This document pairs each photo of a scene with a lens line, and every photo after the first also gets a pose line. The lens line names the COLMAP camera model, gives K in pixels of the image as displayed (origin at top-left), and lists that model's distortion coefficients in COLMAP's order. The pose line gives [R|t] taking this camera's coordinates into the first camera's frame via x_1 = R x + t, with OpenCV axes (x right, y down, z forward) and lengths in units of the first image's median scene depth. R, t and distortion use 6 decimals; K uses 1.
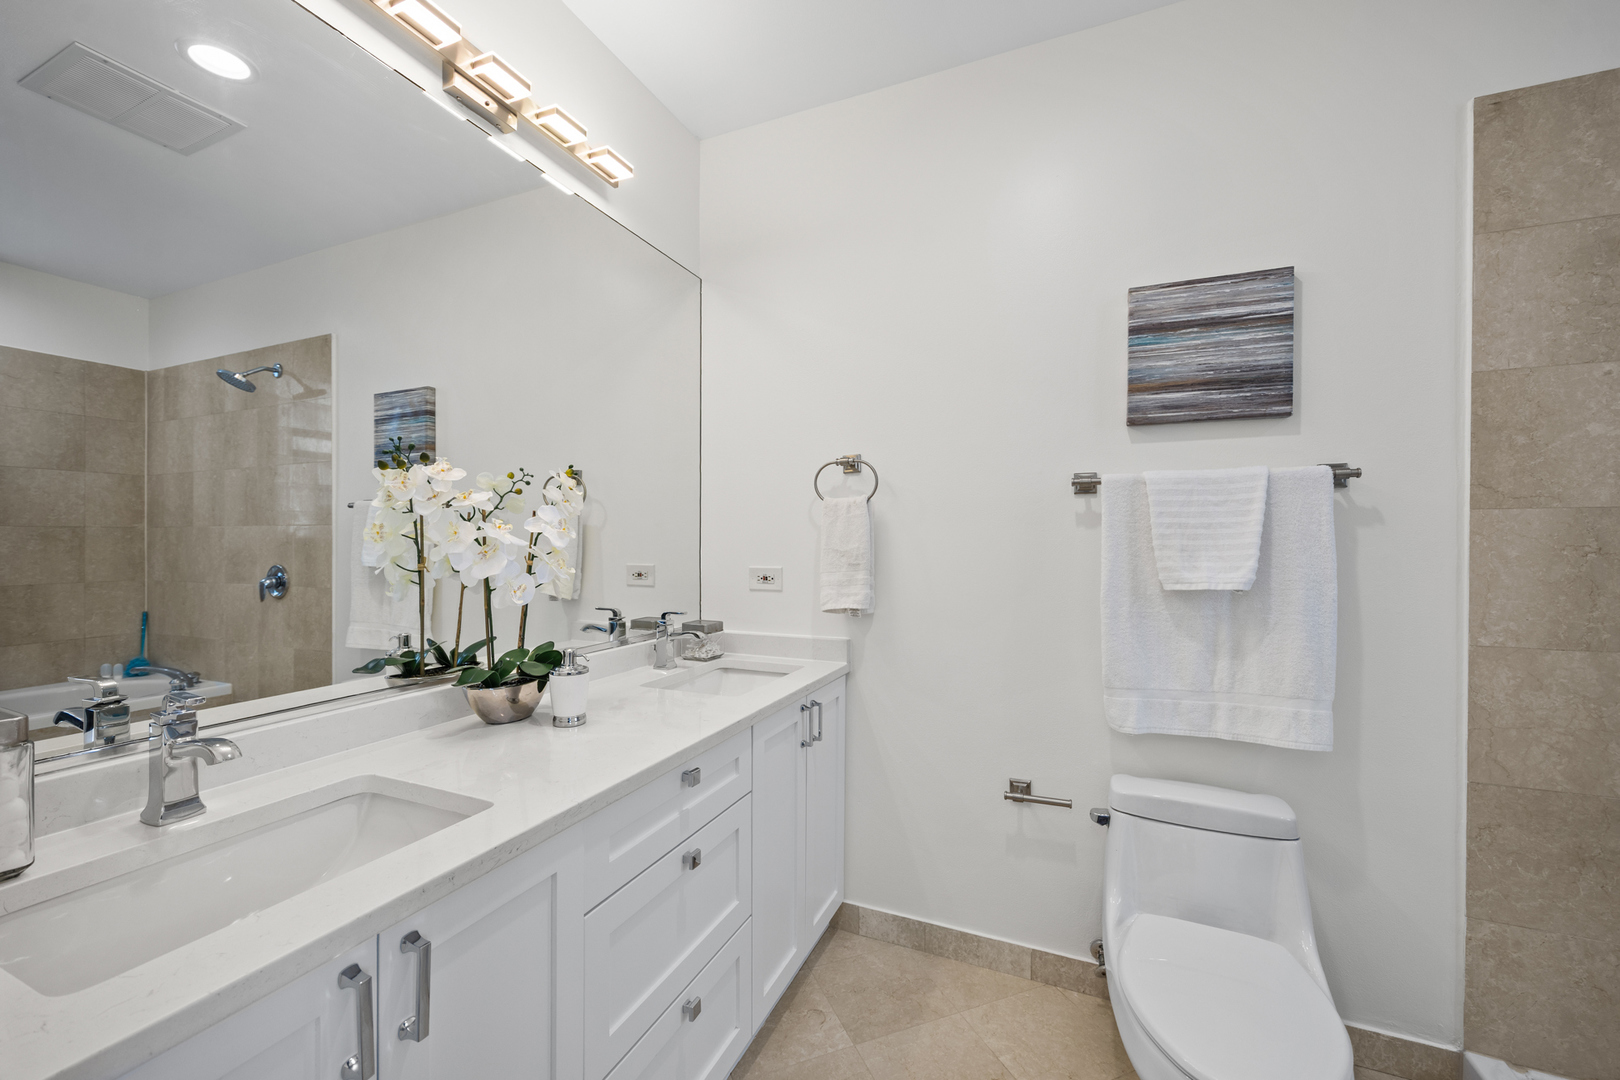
lens RADIAL K [[625.8, 0, 807.7], [0, 625.8, 545.2], [0, 0, 1]] dist [-0.000652, -0.000228]
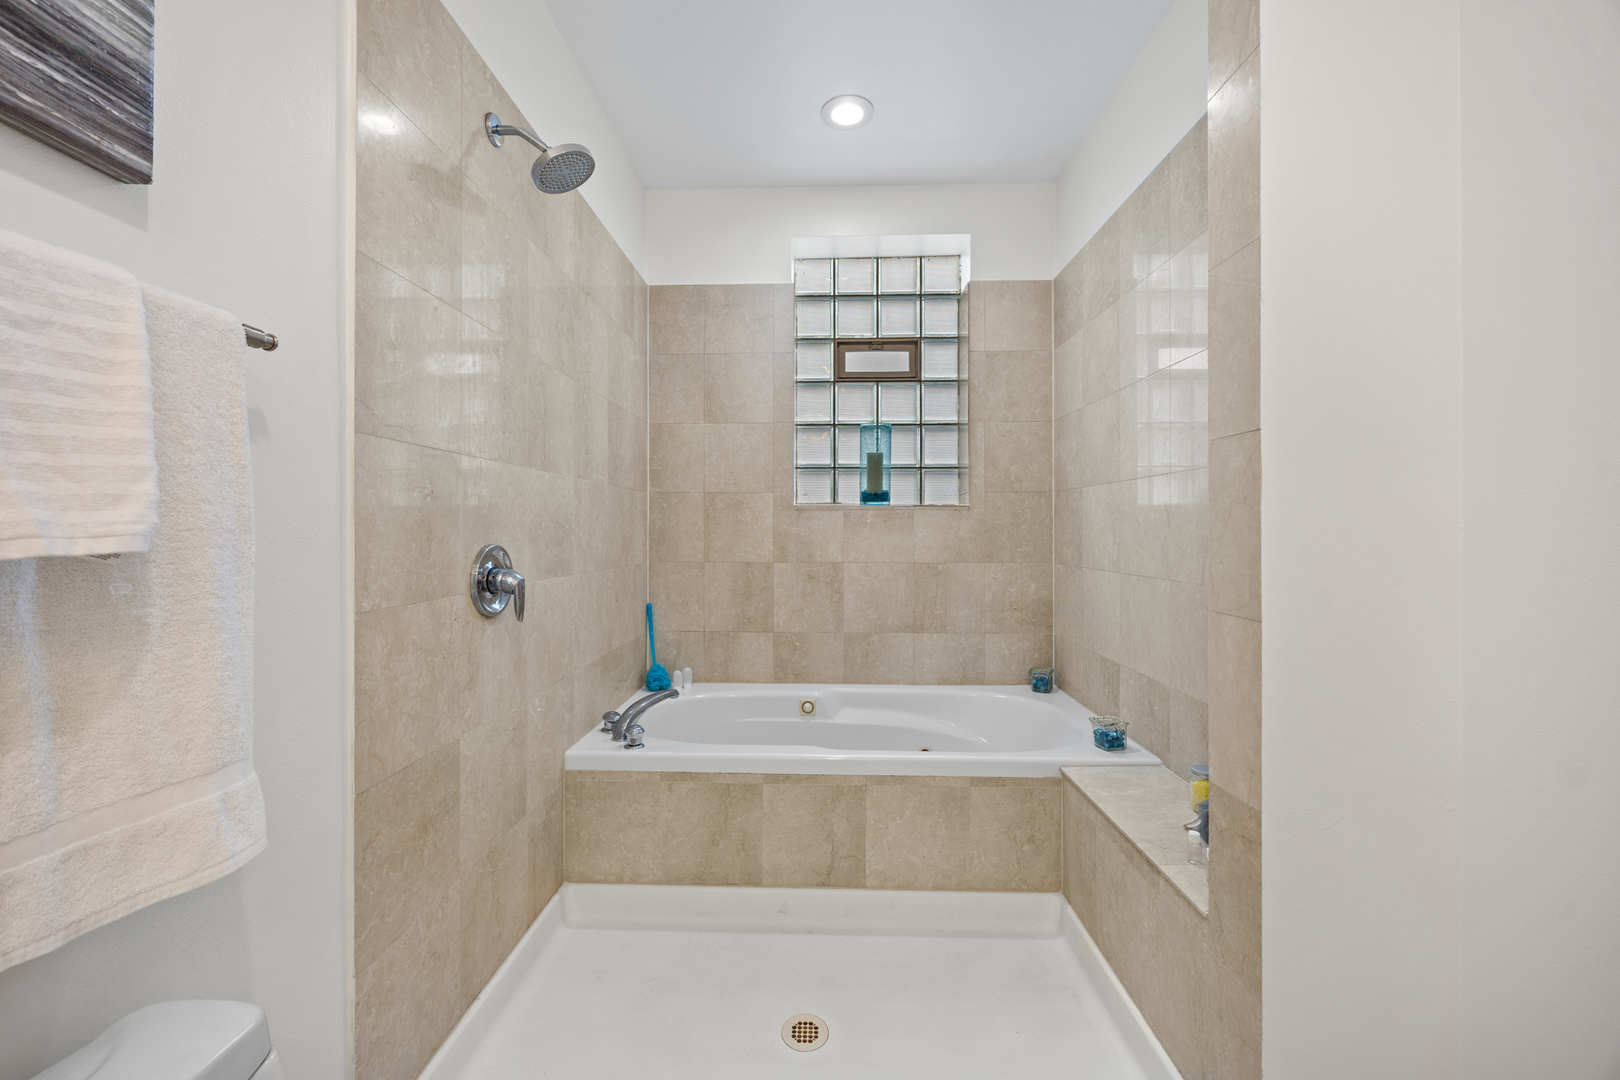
lens RADIAL K [[625.8, 0, 808.6], [0, 625.8, 531.2], [0, 0, 1]] dist [-0.000652, -0.000228]
pose [[-0.365348, -0.003860, 0.930863, 0.153299], [-0.001091, 0.999992, 0.003718, 0.054863], [-0.930870, 0.000343, -0.365349, 0.726055]]
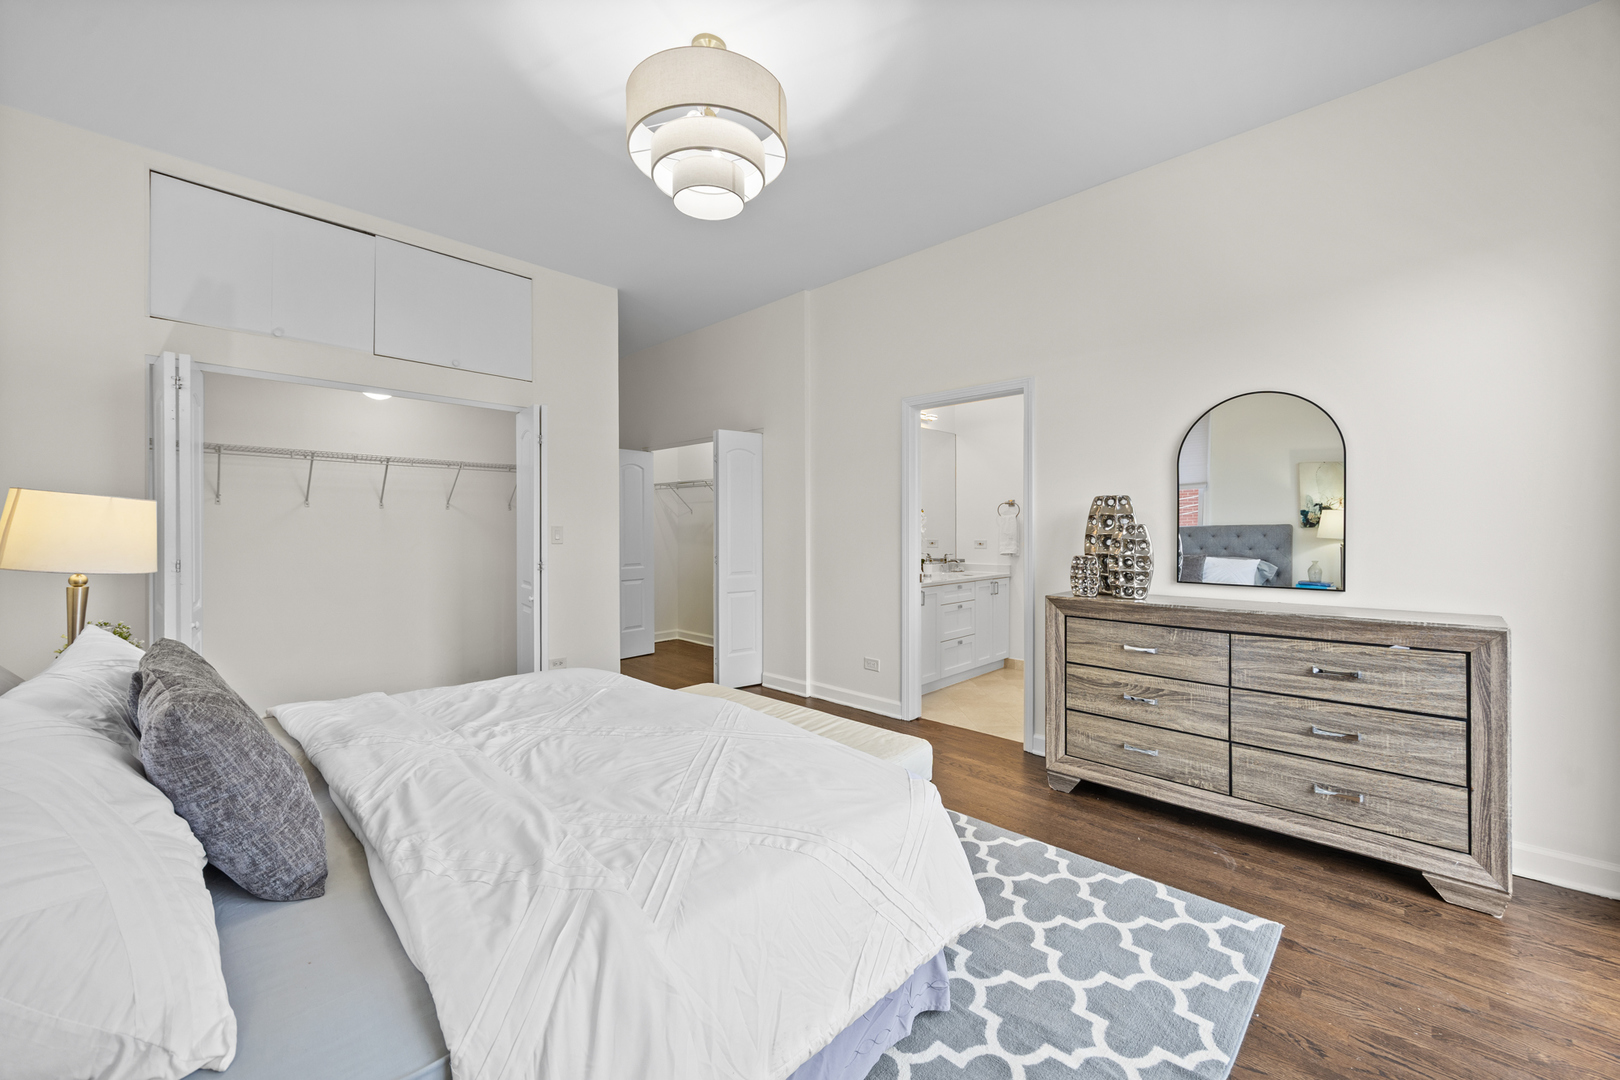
lens RADIAL K [[625.8, 0, 802.5], [0, 625.8, 539.4], [0, 0, 1]] dist [-0.000652, -0.000228]
pose [[0.936383, -0.002669, -0.350970, 0.246097], [0.003449, 0.999993, 0.001597, 0.035912], [0.350964, -0.002706, 0.936385, -2.731176]]
